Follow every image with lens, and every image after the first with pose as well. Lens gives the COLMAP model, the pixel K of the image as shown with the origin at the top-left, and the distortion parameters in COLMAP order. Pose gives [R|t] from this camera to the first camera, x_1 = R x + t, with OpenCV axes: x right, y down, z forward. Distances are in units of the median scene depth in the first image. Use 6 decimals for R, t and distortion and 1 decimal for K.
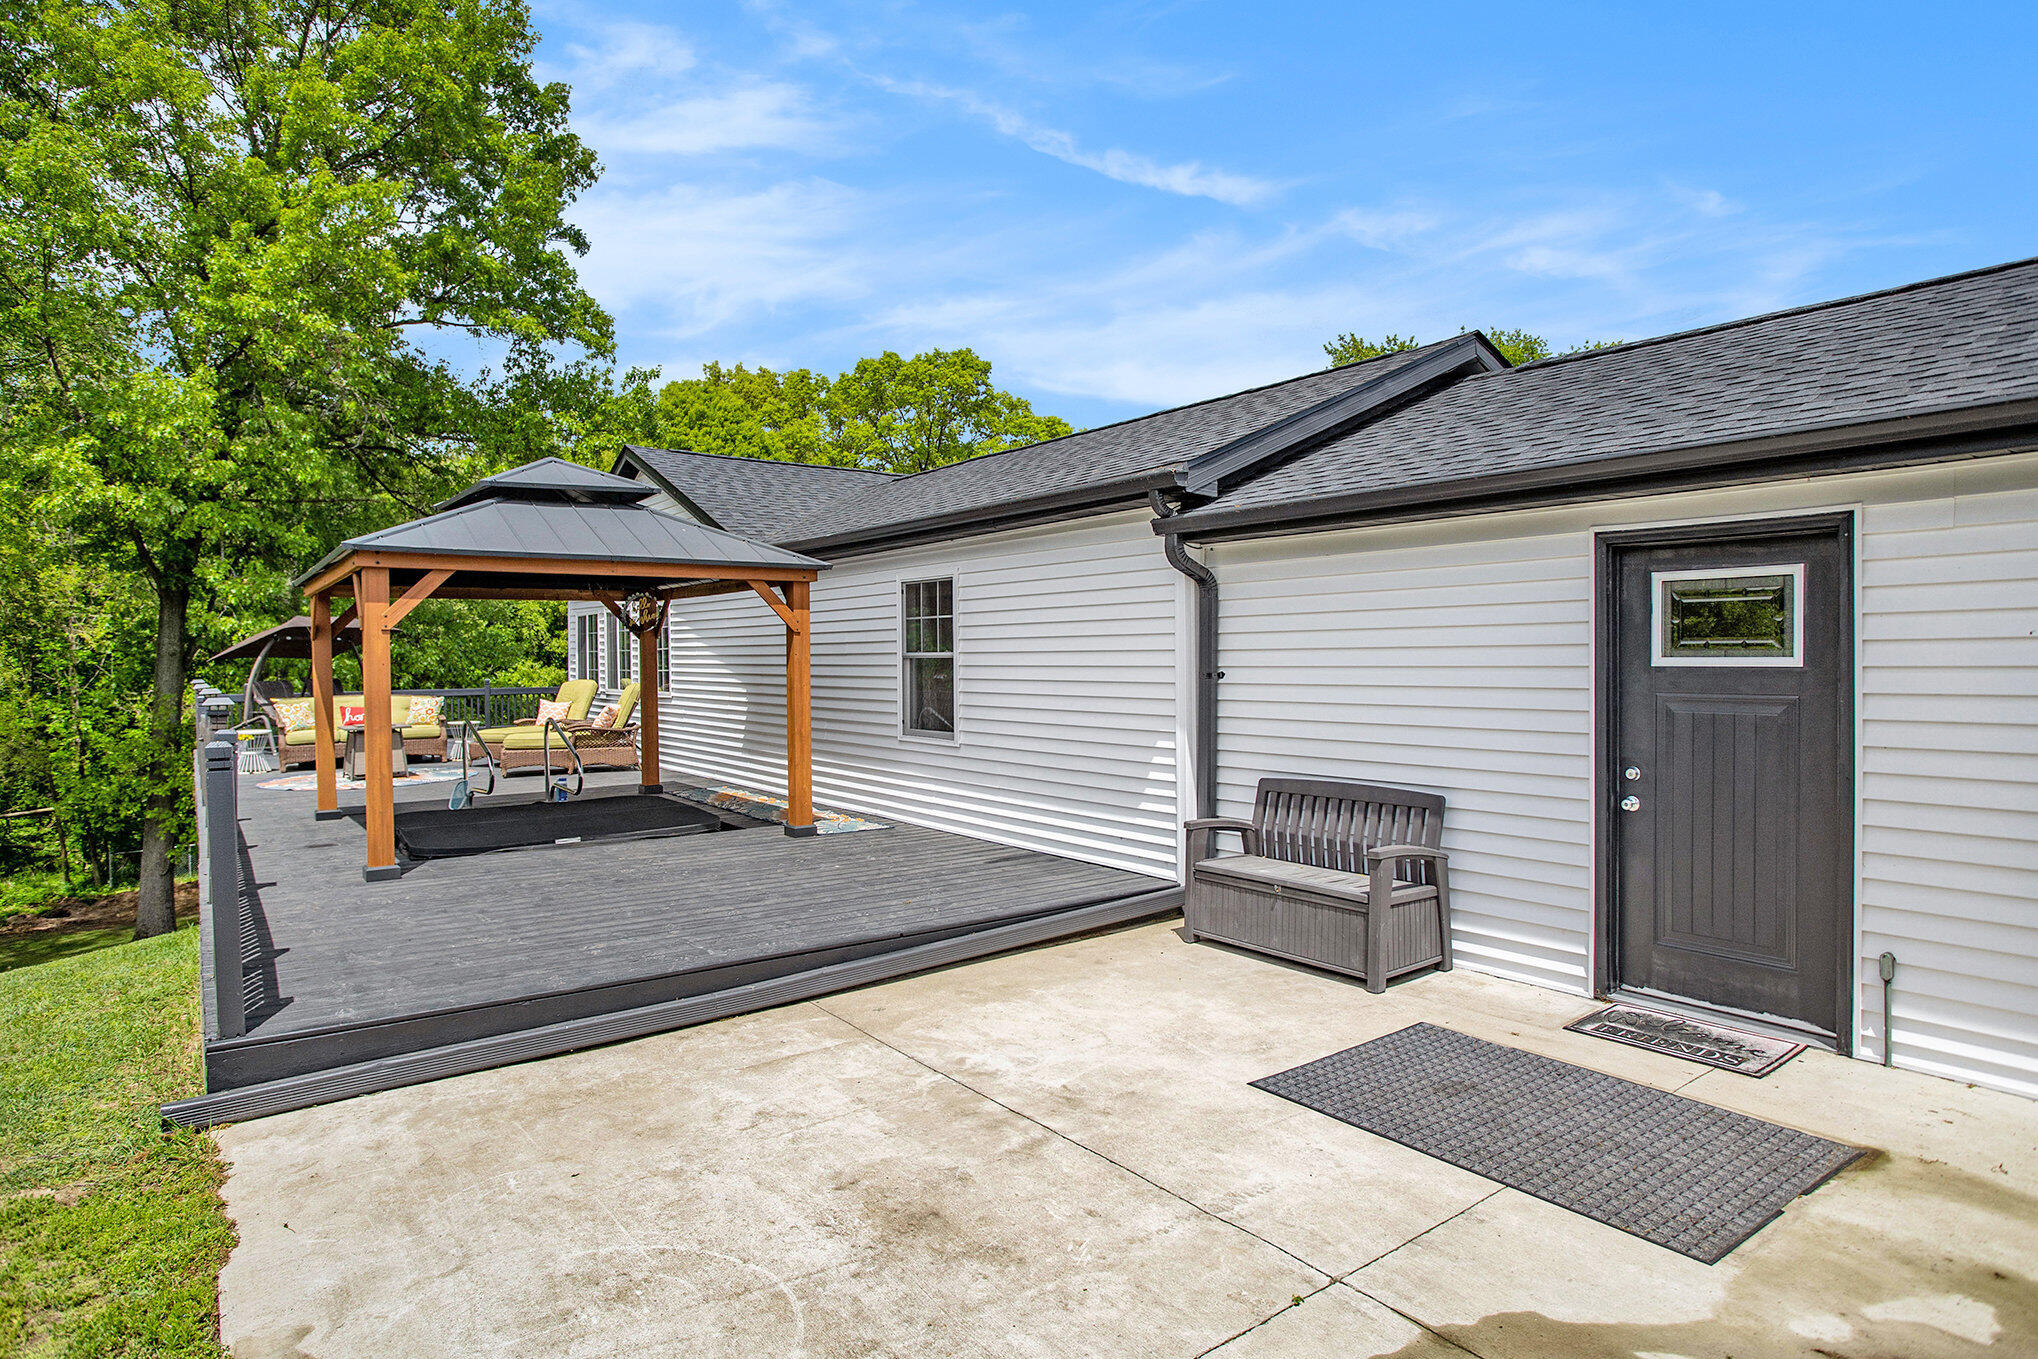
lens RADIAL K [[1125.9, 0, 981.3], [0, 1125.9, 676.9], [0, 0, 1]] dist [-0.003812, -0.000895]
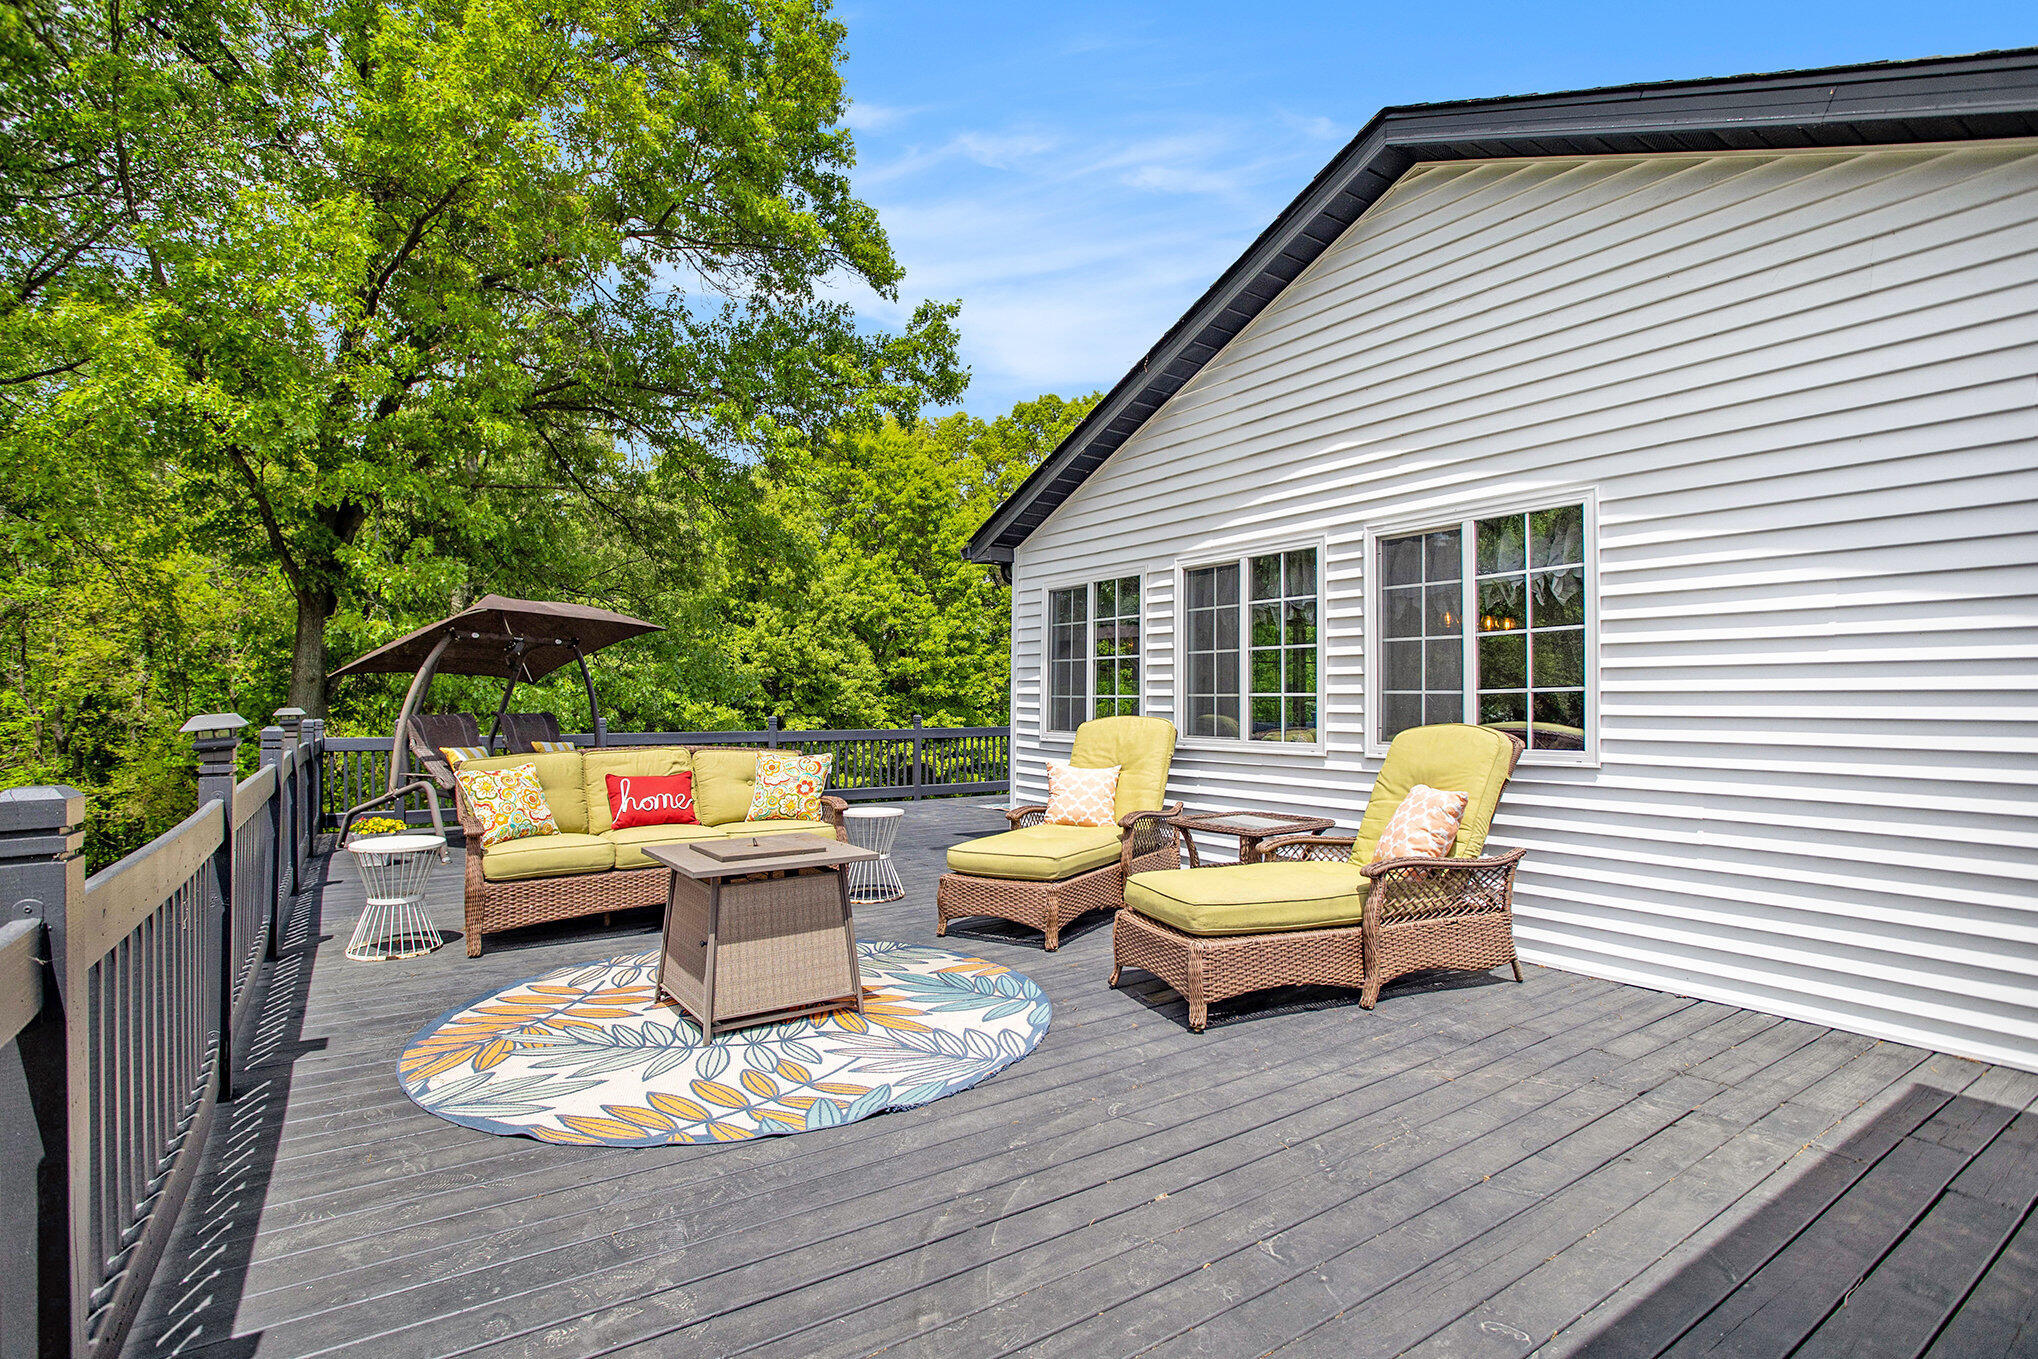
lens RADIAL K [[1001.9, 0, 1019.0], [0, 1001.9, 679.5], [0, 0, 1]] dist [-0.066477, 0.025026]
pose [[0.999665, 0.007963, -0.024618, -0.231841], [-0.009029, 0.999013, -0.043483, 0.003247], [0.024247, 0.043691, 0.998751, 0.361312]]
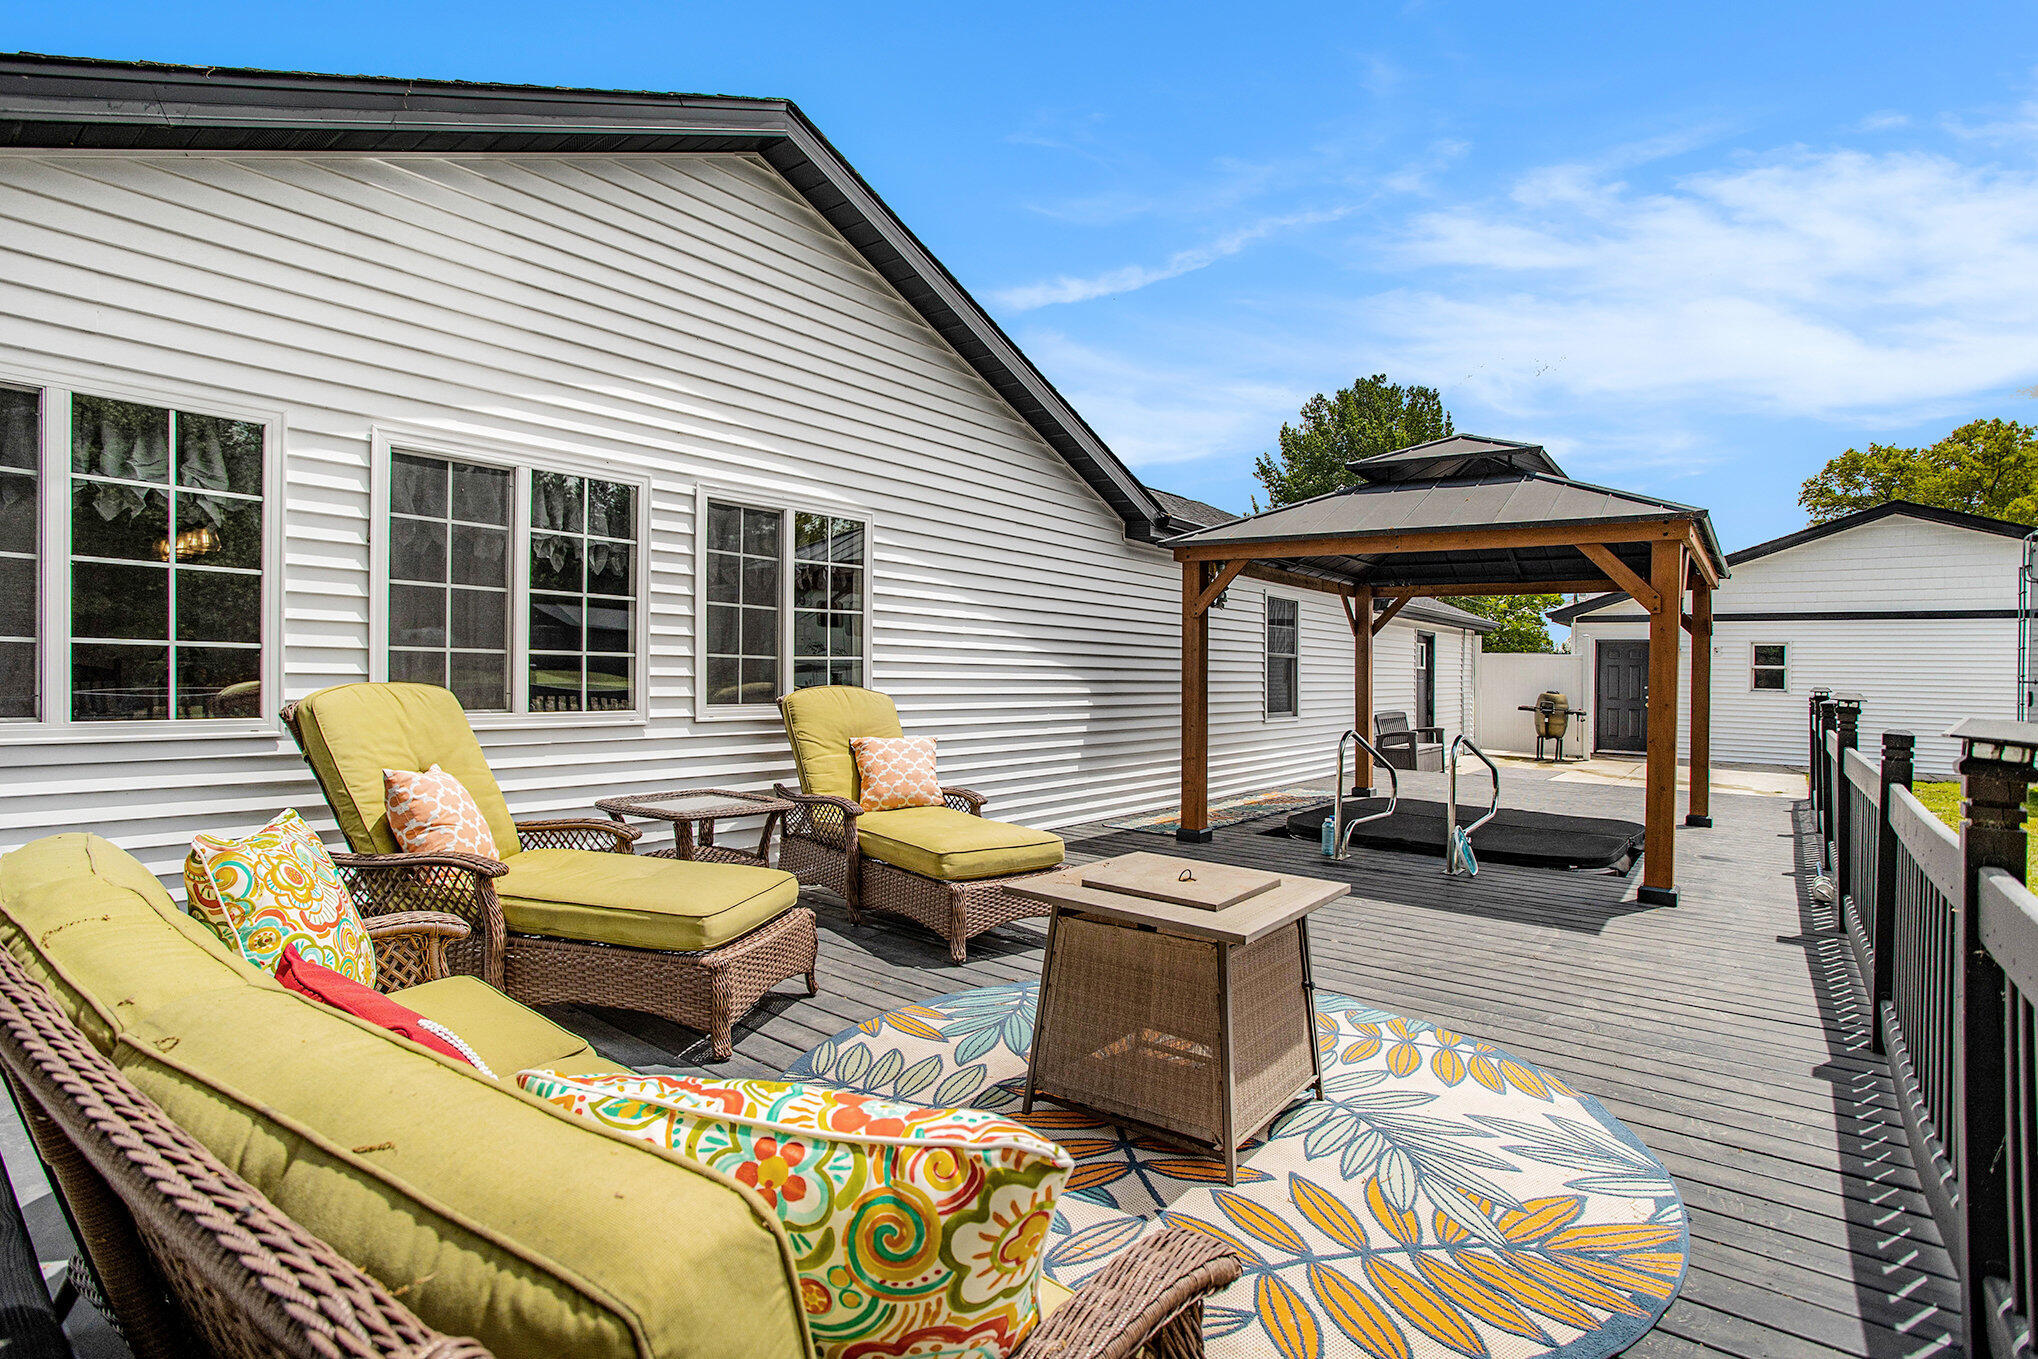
lens RADIAL K [[1026.2, 0, 1014.7], [0, 1026.2, 668.2], [0, 0, 1]] dist [-0.065232, 0.000128]
pose [[-0.295402, 0.005750, 0.955356, -1.723646], [0.004961, 0.999978, -0.004485, -0.027988], [-0.955360, 0.003415, -0.295424, 2.463077]]
